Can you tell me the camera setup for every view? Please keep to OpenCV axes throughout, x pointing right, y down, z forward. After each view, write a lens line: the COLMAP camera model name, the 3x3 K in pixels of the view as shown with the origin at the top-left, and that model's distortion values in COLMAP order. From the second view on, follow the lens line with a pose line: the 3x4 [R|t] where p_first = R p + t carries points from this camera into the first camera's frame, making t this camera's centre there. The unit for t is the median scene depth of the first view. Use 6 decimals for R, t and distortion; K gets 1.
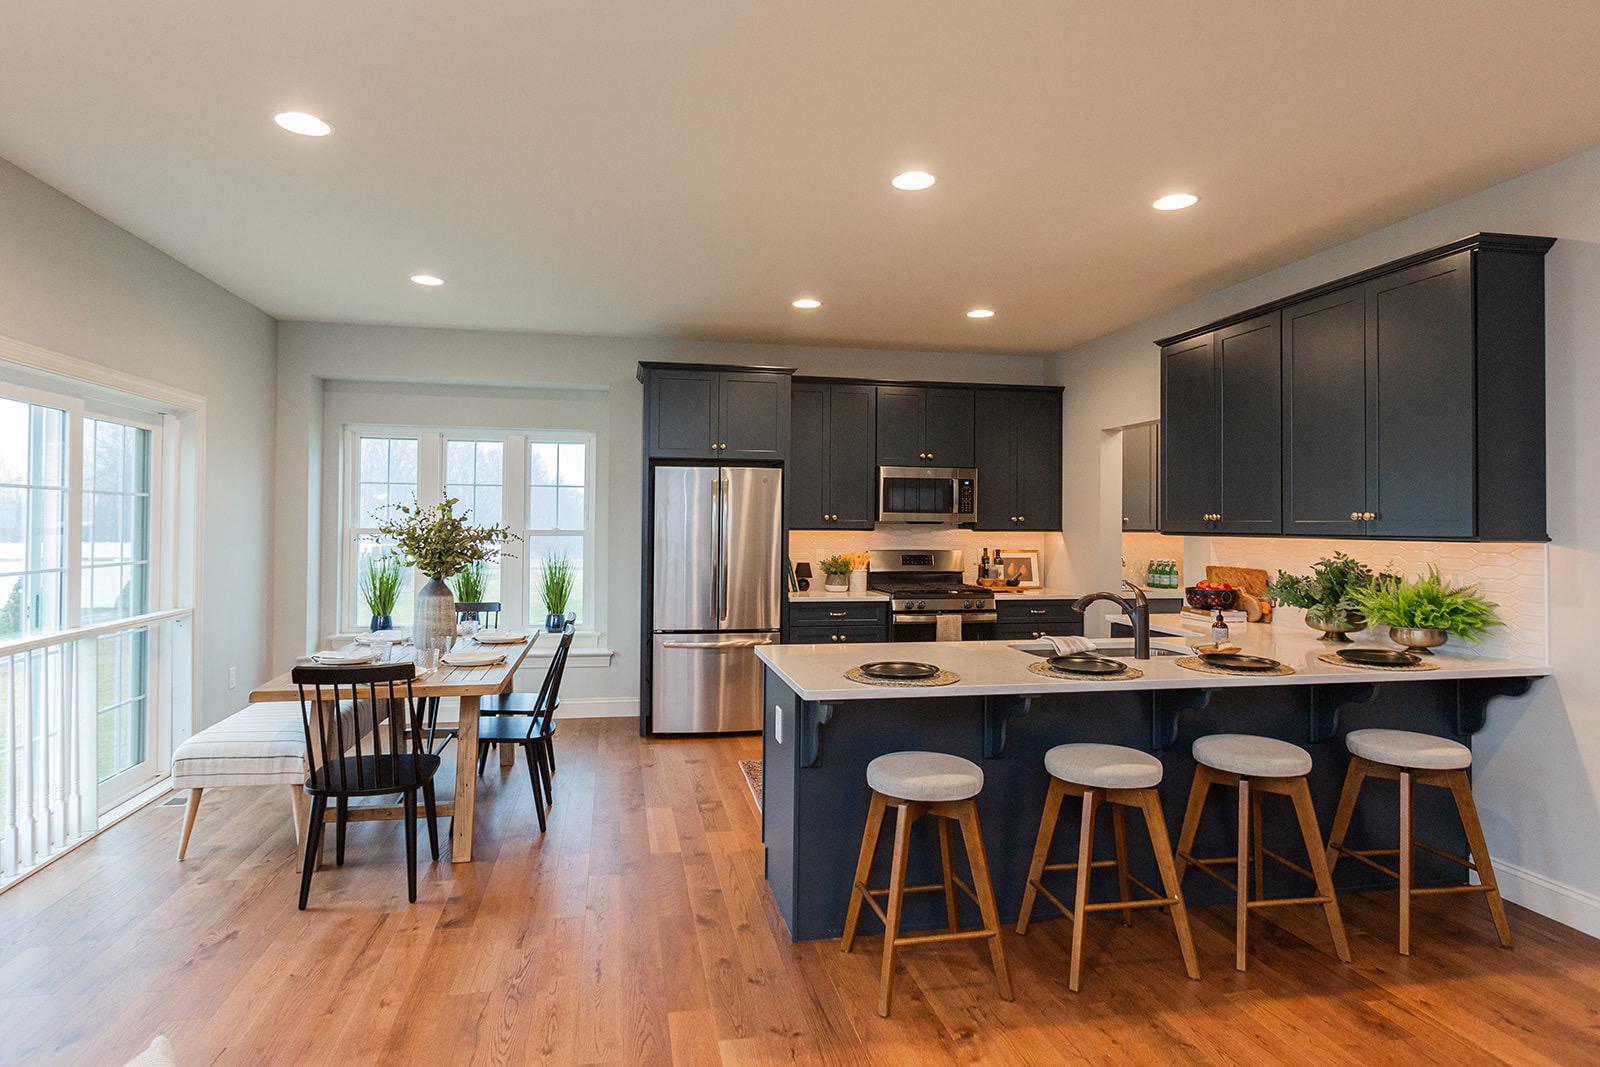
lens RADIAL K [[841.6, 0, 803.1], [0, 841.6, 507.9], [0, 0, 1]] dist [-0.000565, 0.000126]
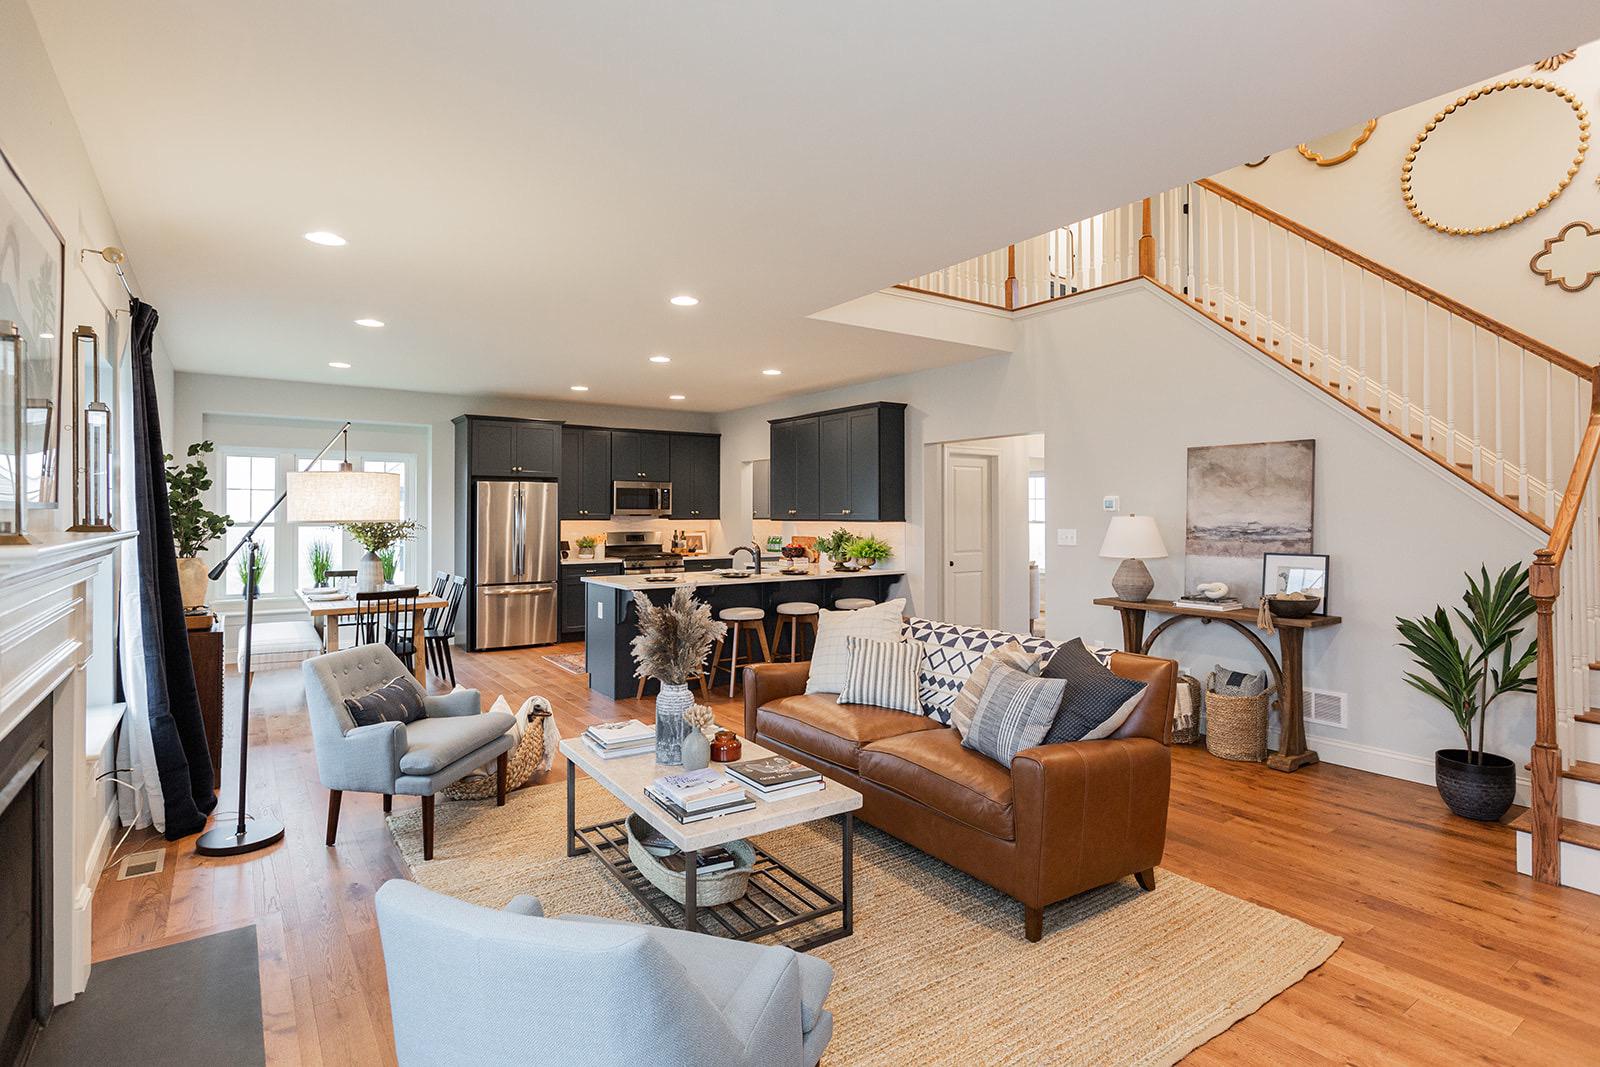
lens RADIAL K [[779.8, 0, 801.4], [0, 779.8, 507.6], [0, 0, 1]] dist [0.000537, 0.000057]
pose [[0.914722, -0.003716, 0.404067, -0.208658], [-0.001211, 0.999928, 0.011937, -0.017774], [-0.404082, -0.011409, 0.914652, -0.594183]]
